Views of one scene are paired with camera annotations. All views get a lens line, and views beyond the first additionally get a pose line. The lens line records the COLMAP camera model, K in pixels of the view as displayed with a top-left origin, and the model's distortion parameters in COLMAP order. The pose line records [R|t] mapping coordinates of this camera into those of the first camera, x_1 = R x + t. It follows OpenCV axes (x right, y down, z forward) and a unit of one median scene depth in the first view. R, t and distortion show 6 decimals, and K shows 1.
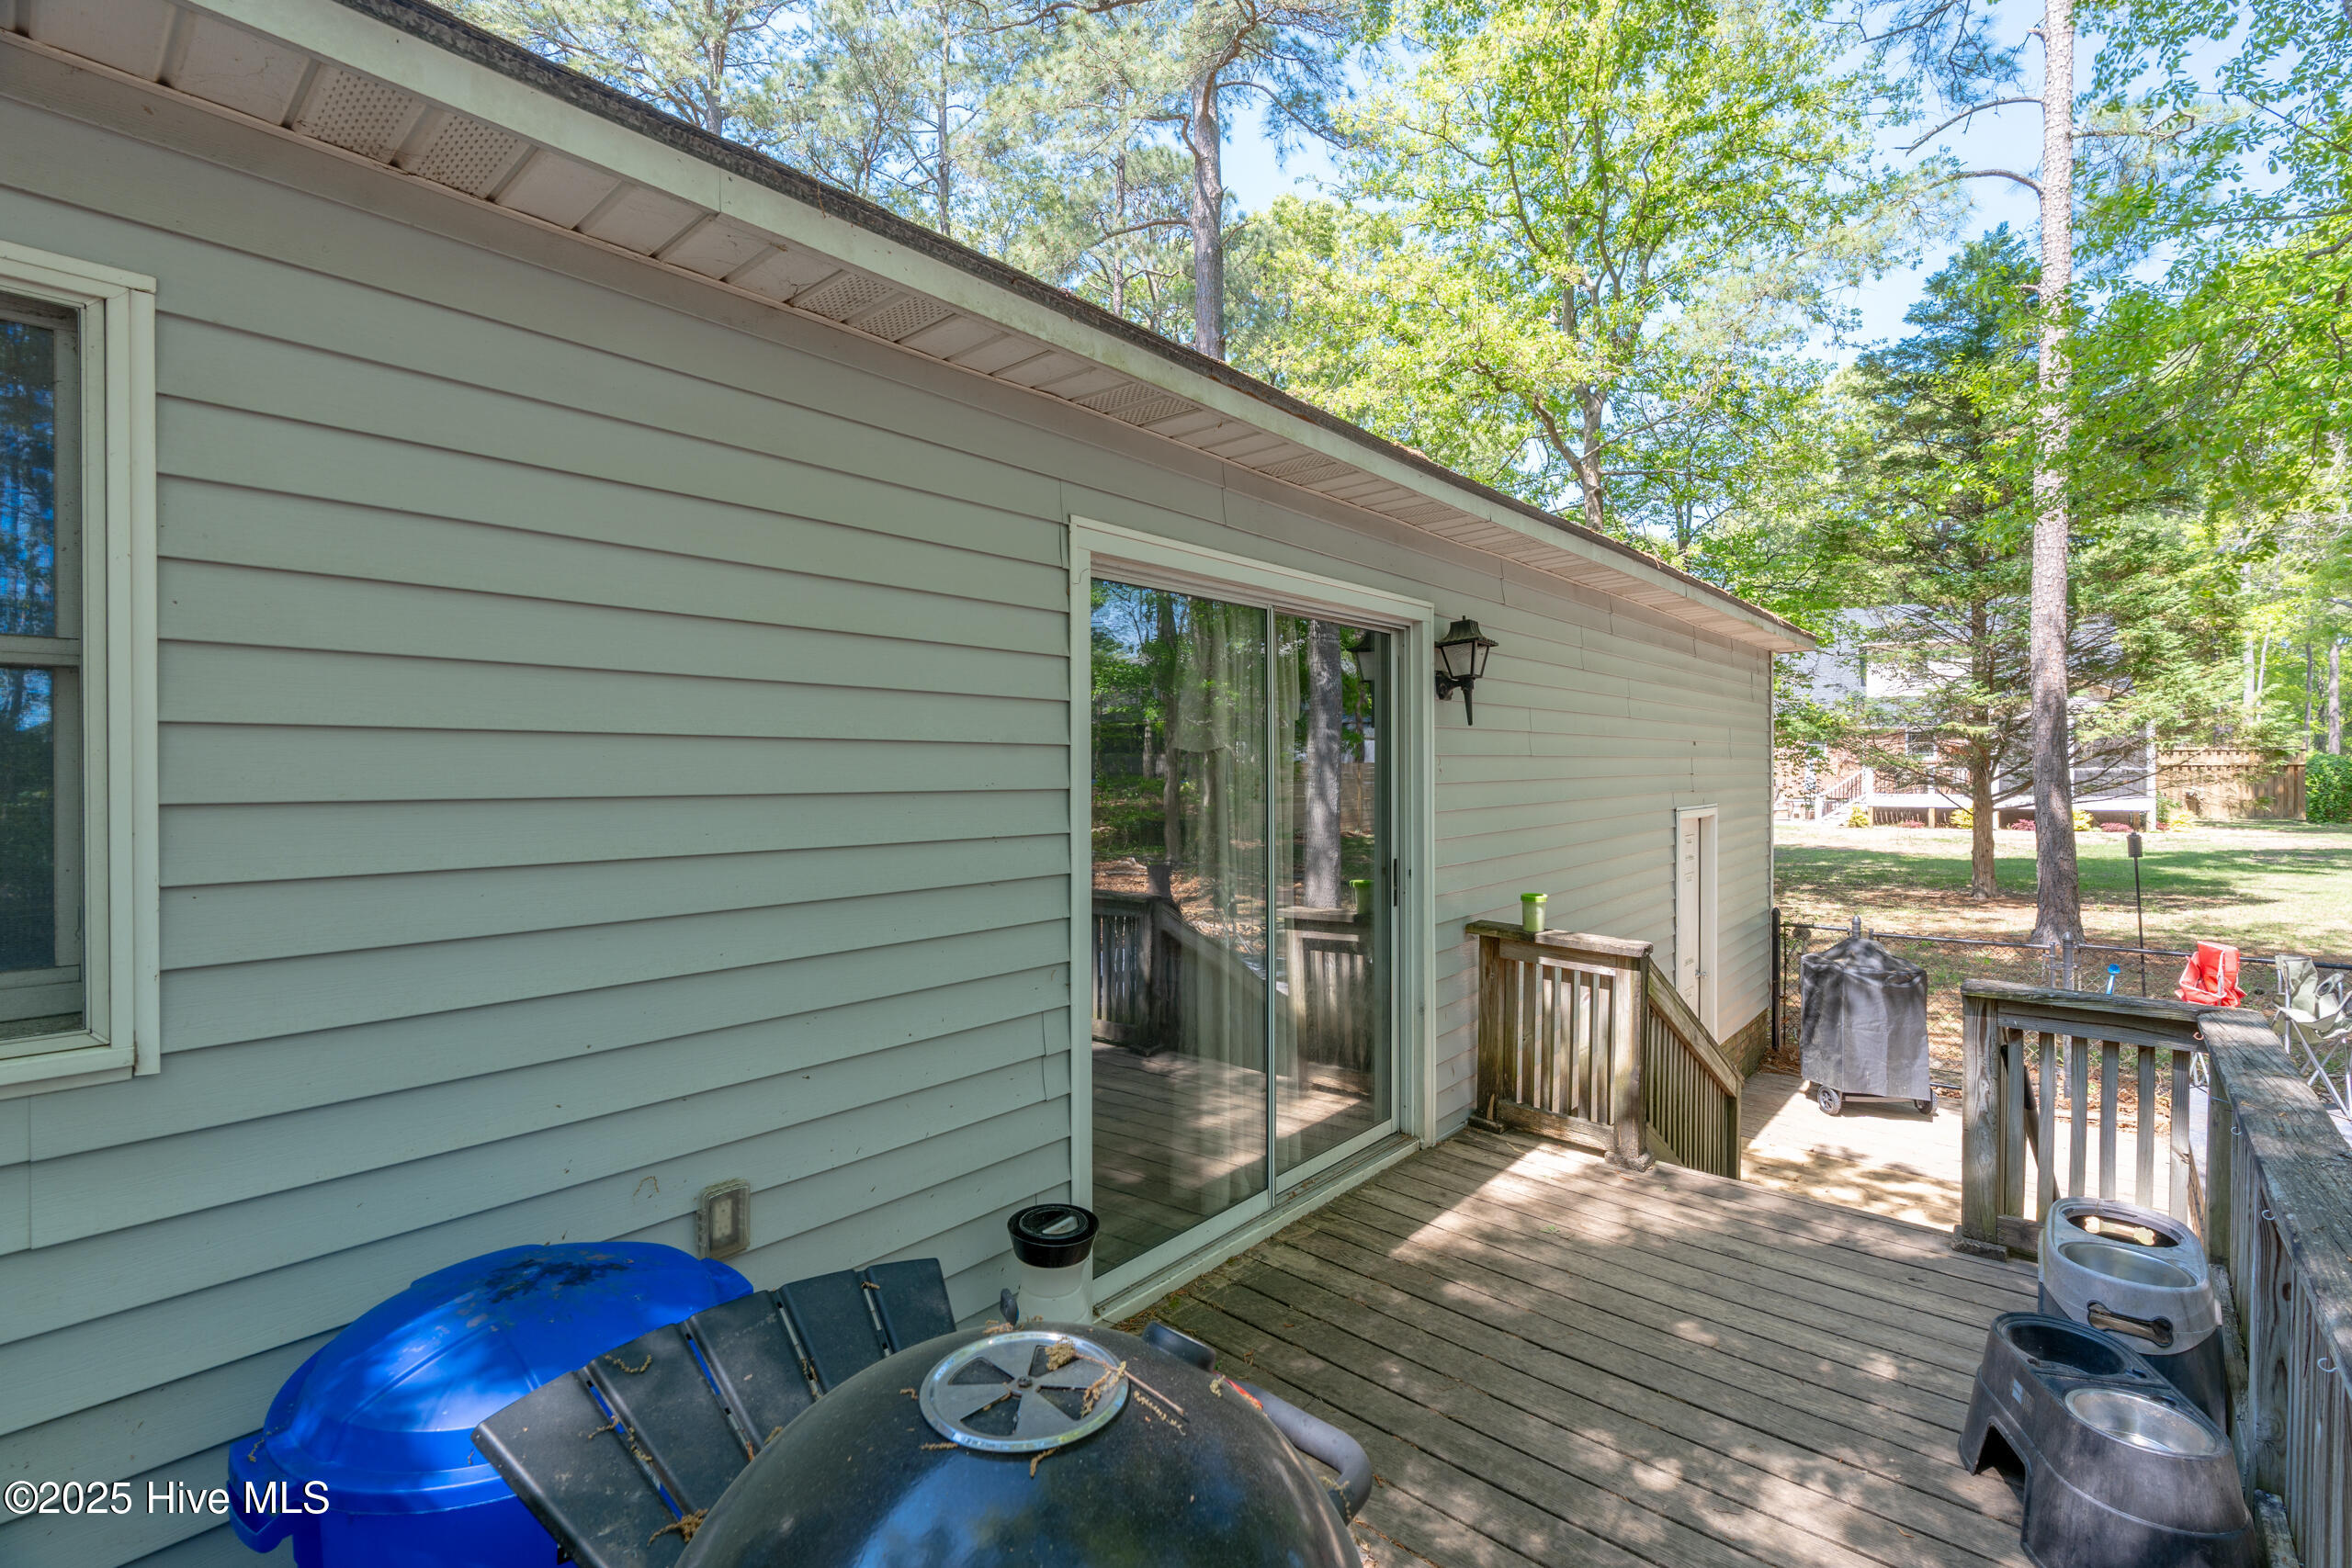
lens RADIAL K [[1061.6, 0, 1178.4], [0, 1061.6, 765.4], [0, 0, 1]] dist [-0.010193, 0.001356]
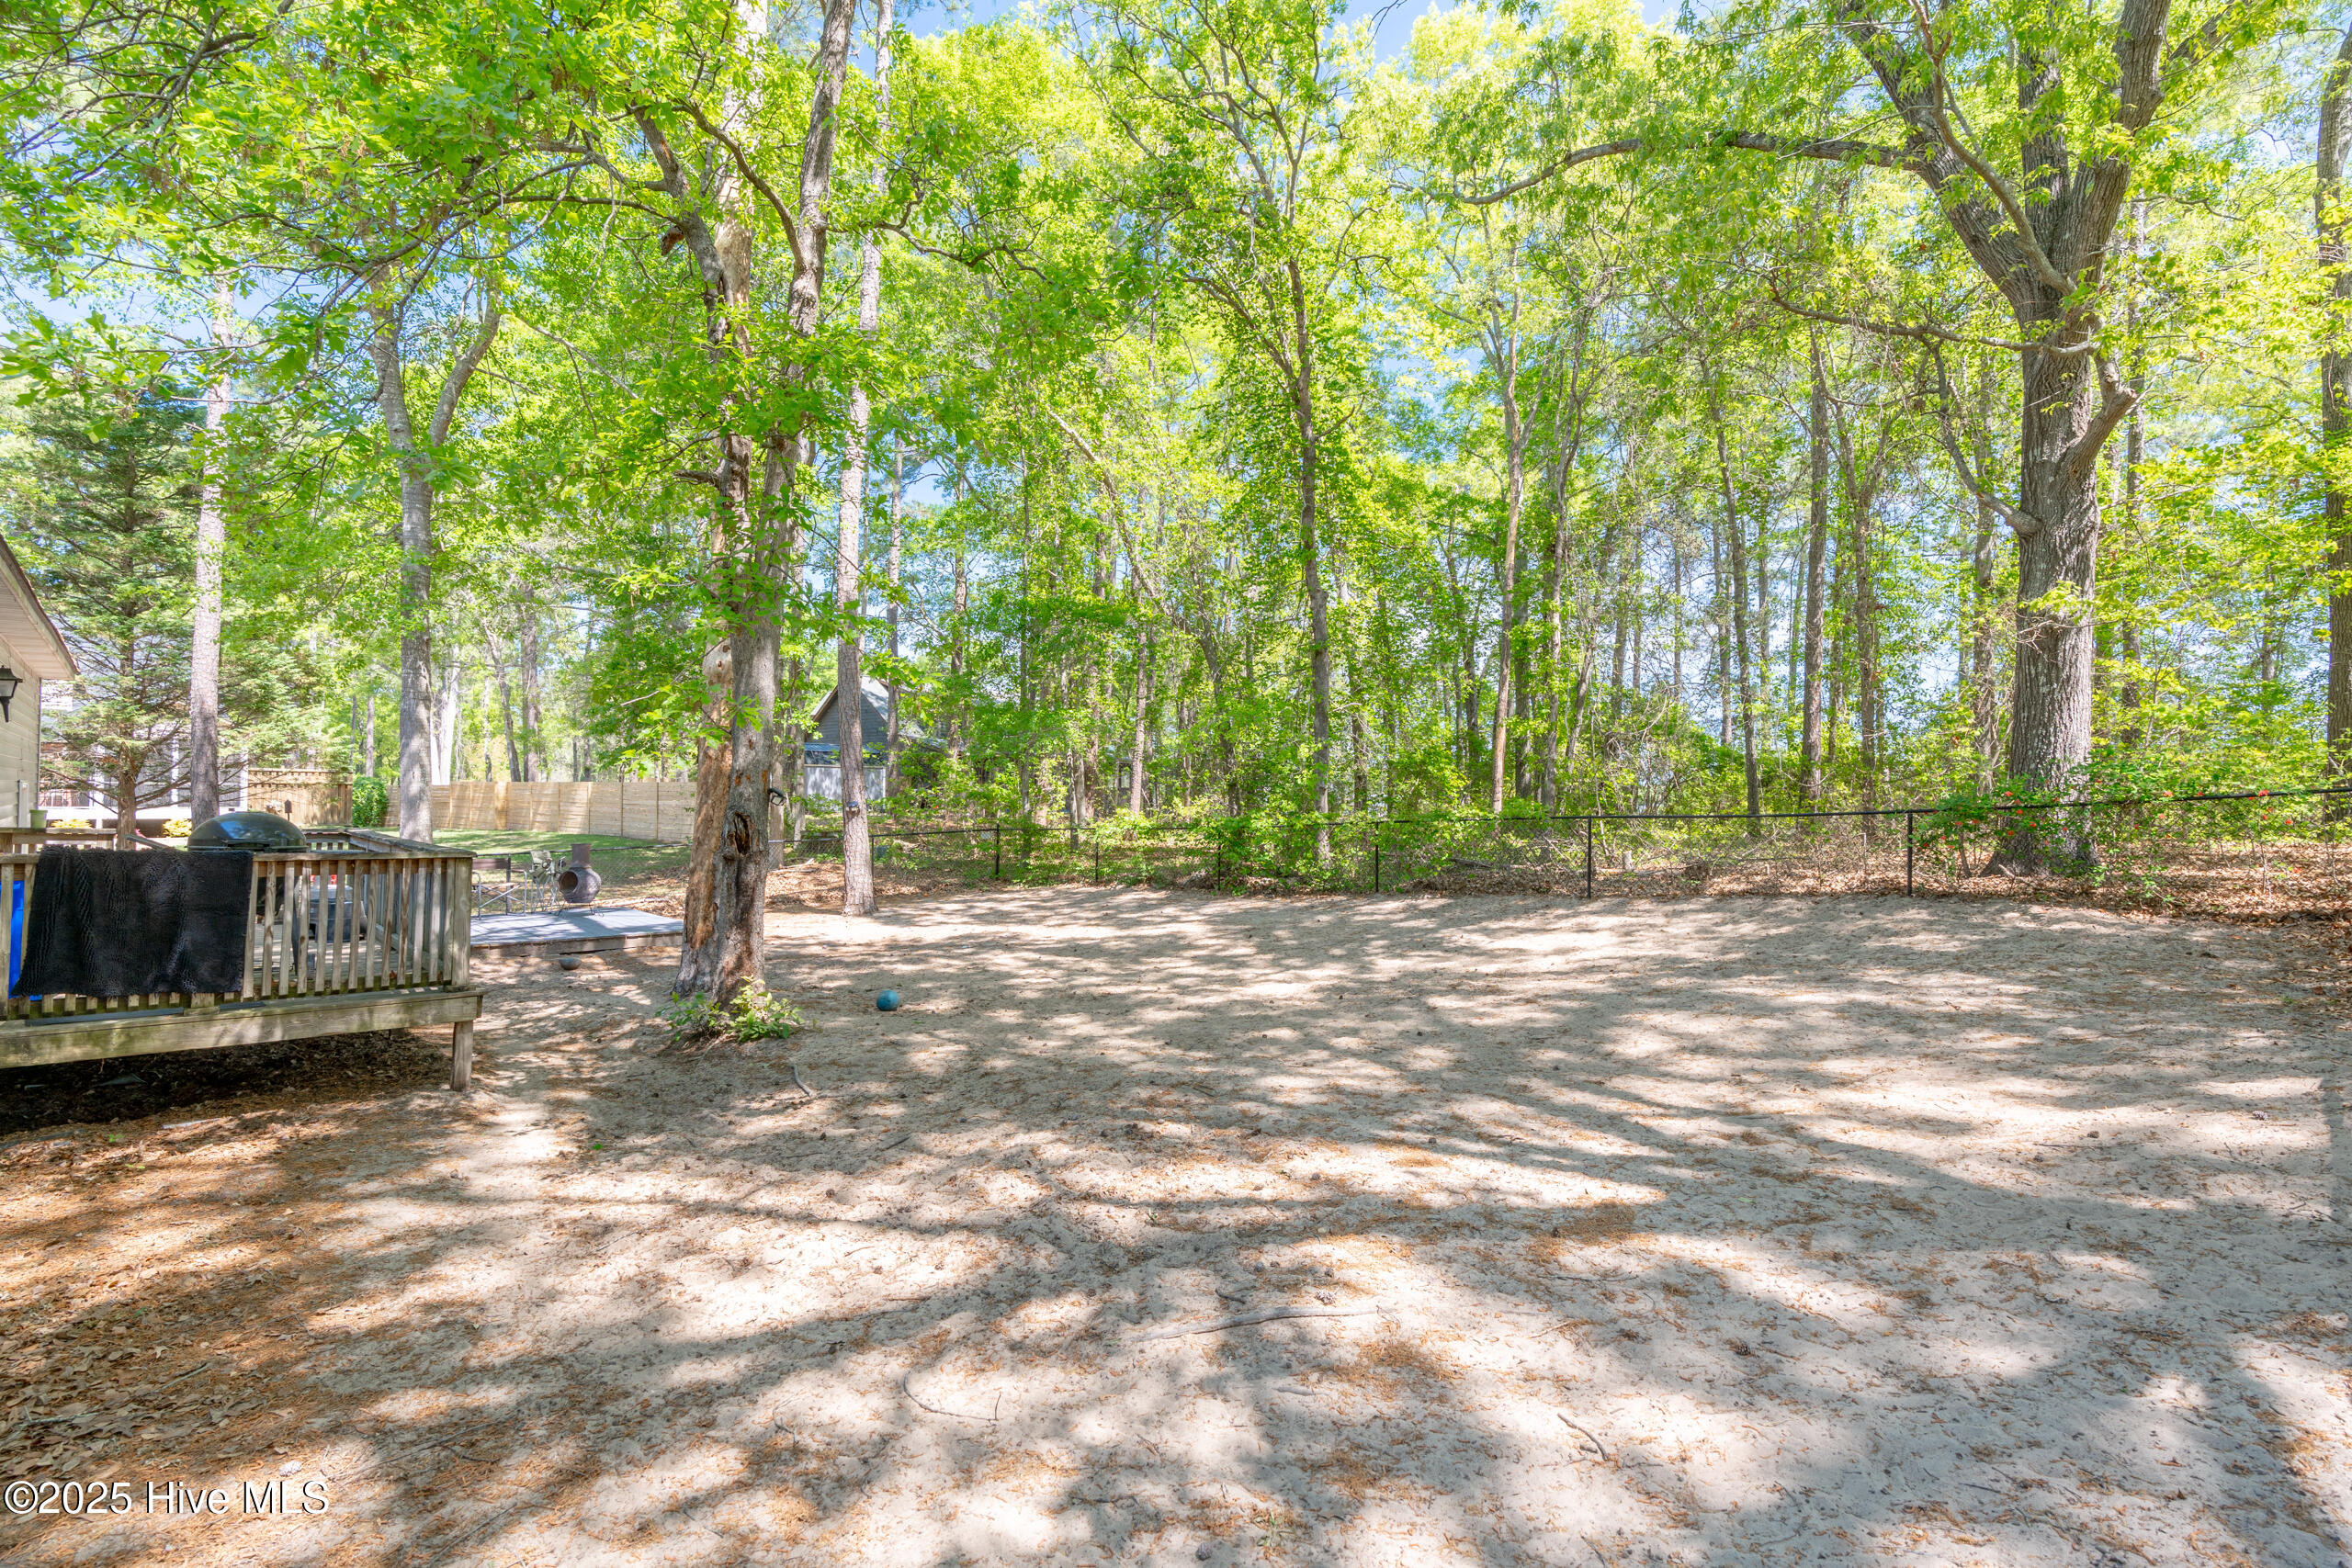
lens RADIAL K [[1061.6, 0, 1187.6], [0, 1061.6, 794.6], [0, 0, 1]] dist [-0.010193, 0.001356]
pose [[0.077273, 0.010917, 0.996950, -0.690412], [-0.013425, 0.999861, -0.009909, 0.040710], [-0.996920, -0.012619, 0.077409, -0.609954]]
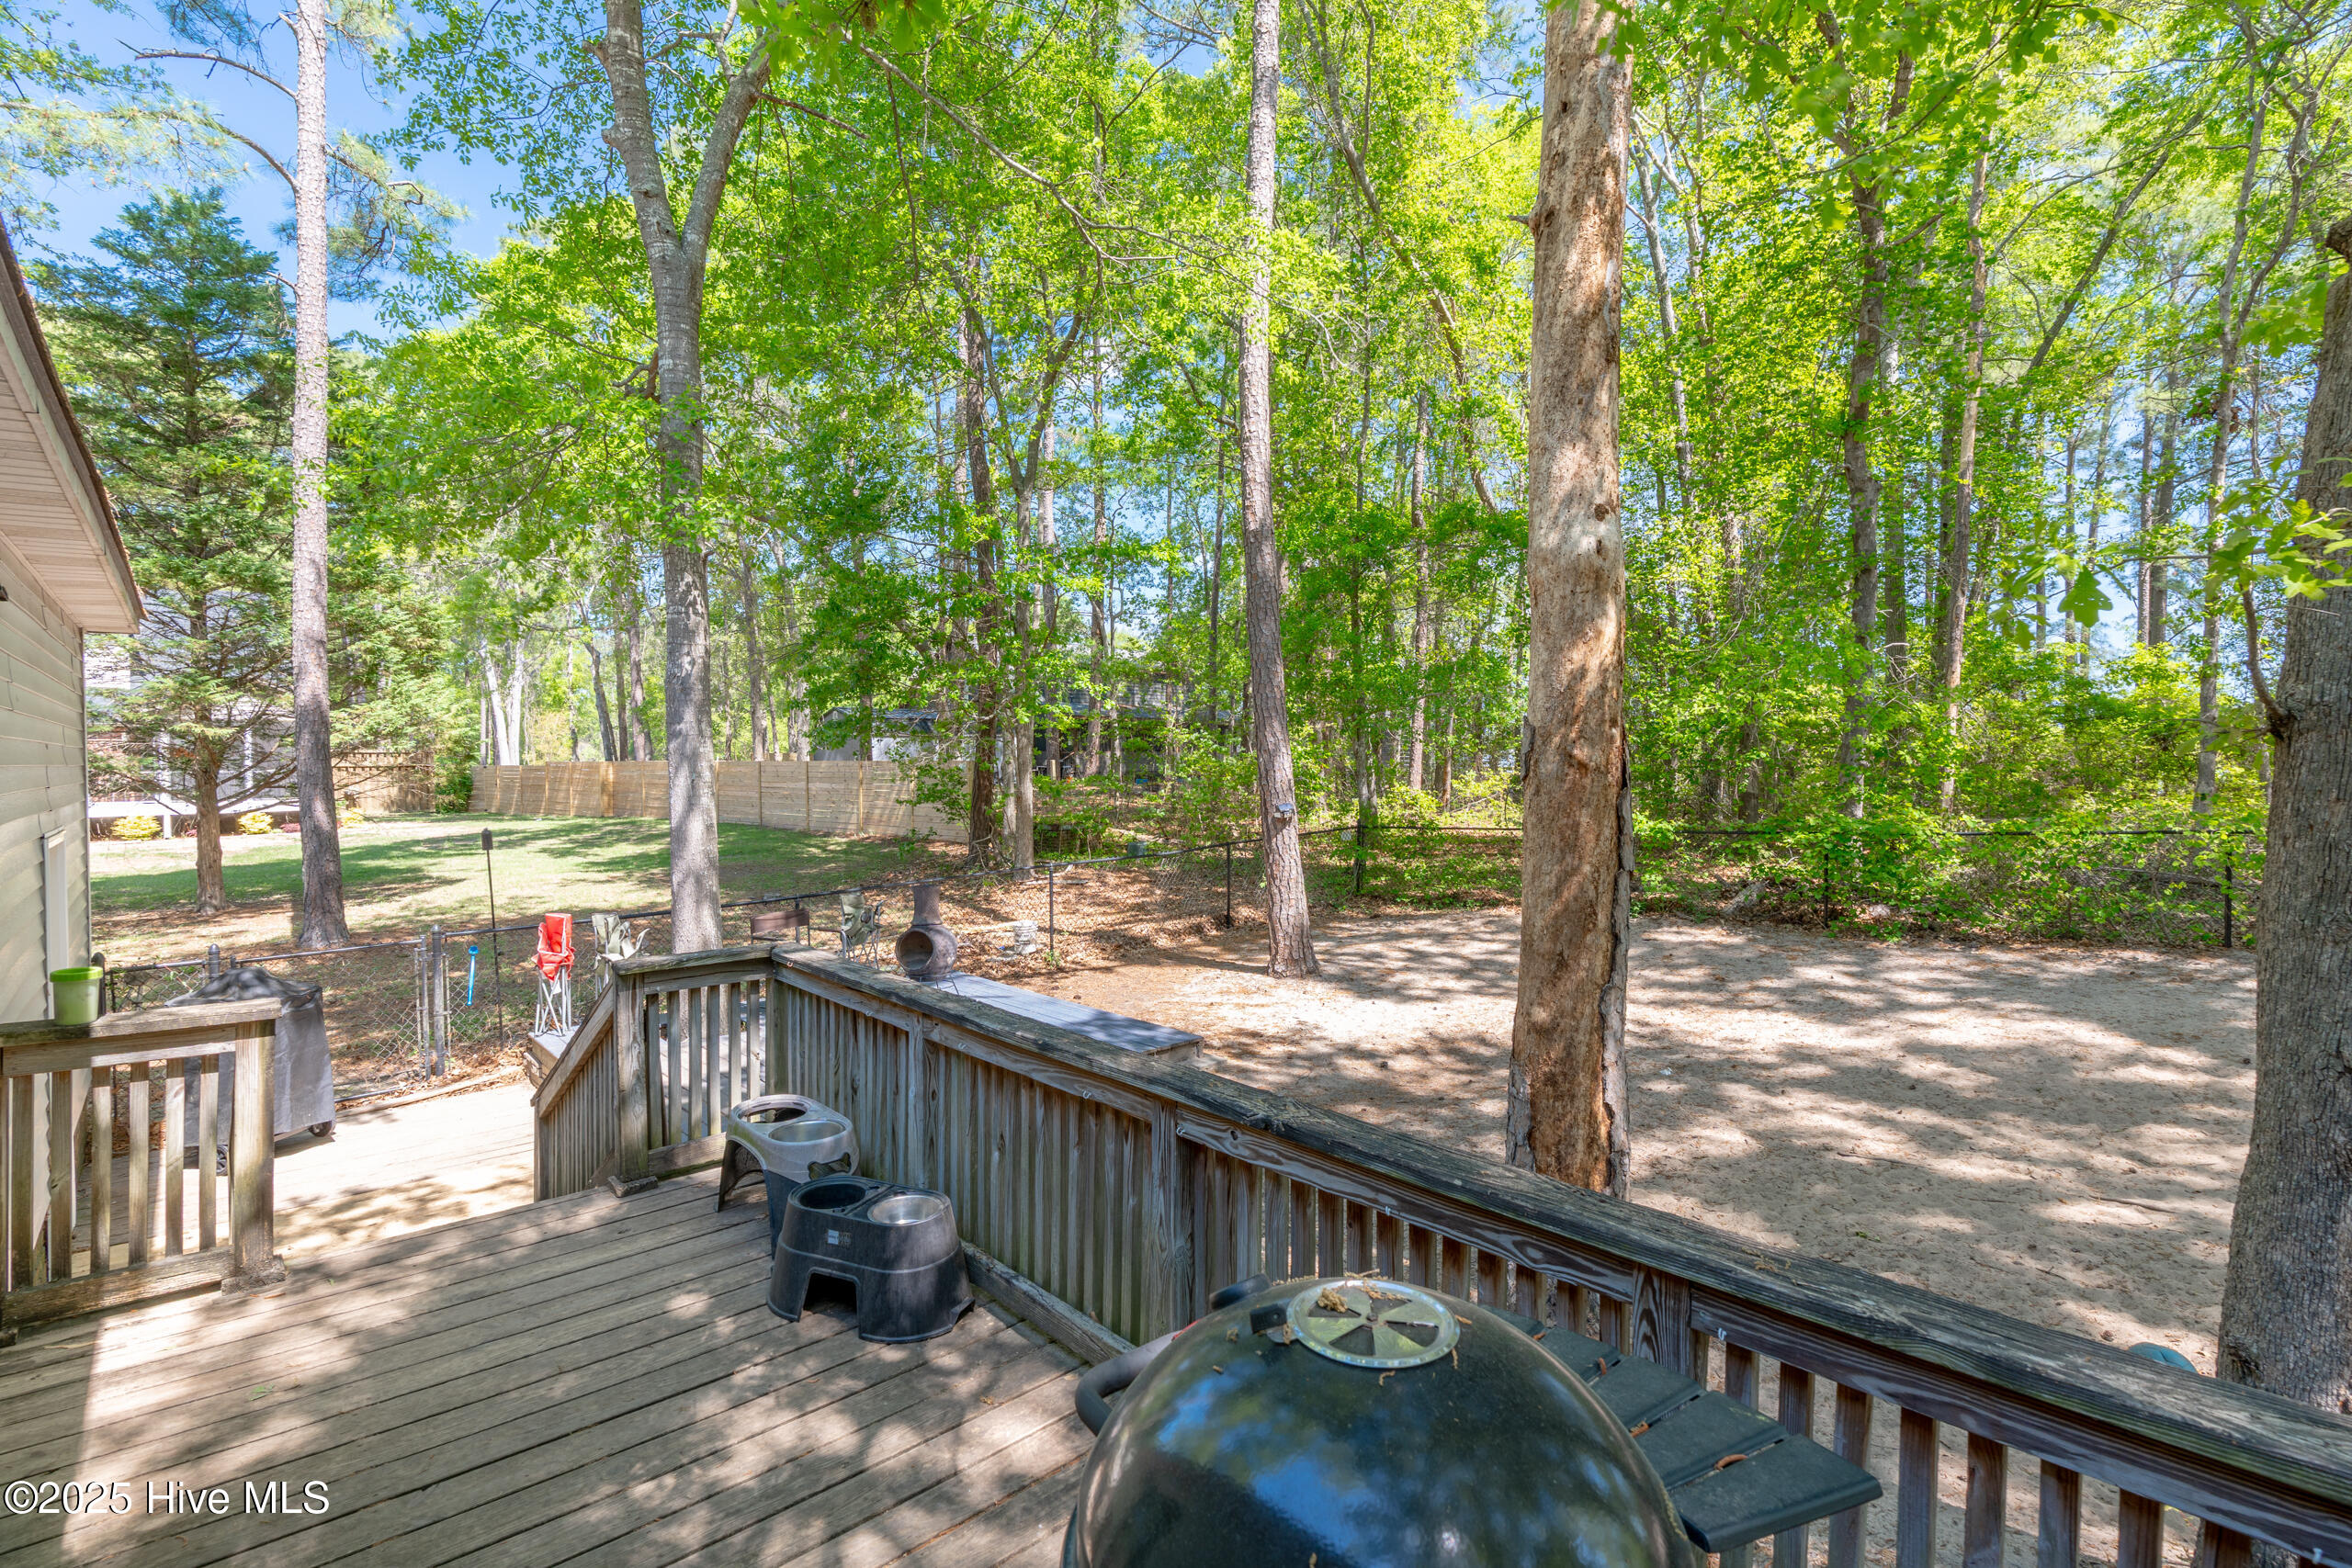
lens RADIAL K [[1061.6, 0, 1182.8], [0, 1061.6, 777.9], [0, 0, 1]] dist [-0.010193, 0.001356]
pose [[0.098823, -0.015354, 0.994987, -0.138303], [0.003958, 0.999879, 0.015037, -0.004828], [-0.995097, 0.002452, 0.098872, 0.112108]]
